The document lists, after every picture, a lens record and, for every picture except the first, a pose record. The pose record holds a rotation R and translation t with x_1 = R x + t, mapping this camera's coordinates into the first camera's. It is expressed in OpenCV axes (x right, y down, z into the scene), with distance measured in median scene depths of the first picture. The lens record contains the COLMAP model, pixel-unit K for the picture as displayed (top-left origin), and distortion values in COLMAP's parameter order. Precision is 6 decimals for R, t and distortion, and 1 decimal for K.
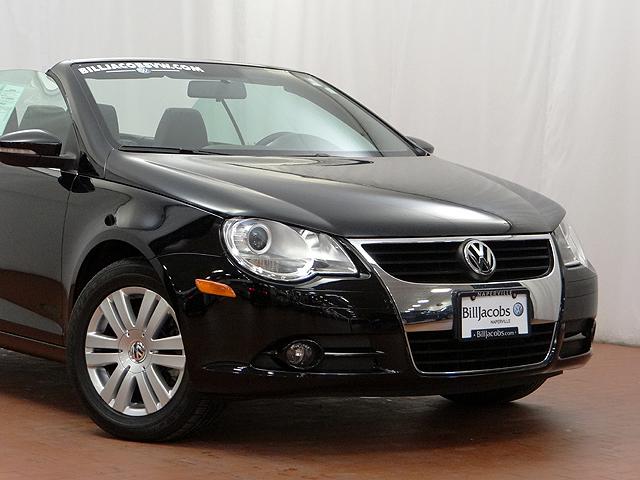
lens RADIAL K [[1653.7, 0, 320.0], [0, 1653.7, 240.0], [0, 0, 1]] dist [0.090220, 0.149300]
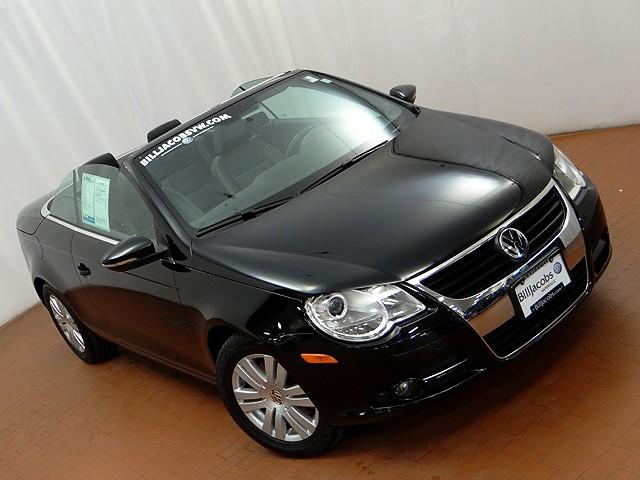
lens RADIAL K [[890.7, 0, 320.0], [0, 890.7, 240.0], [0, 0, 1]] dist [-0.009609, -0.005706]
pose [[0.926761, -0.363487, -0.094826, 0.029048], [0.375517, 0.889633, 0.259884, -0.208447], [-0.010104, -0.276459, 0.960972, 0.390024]]
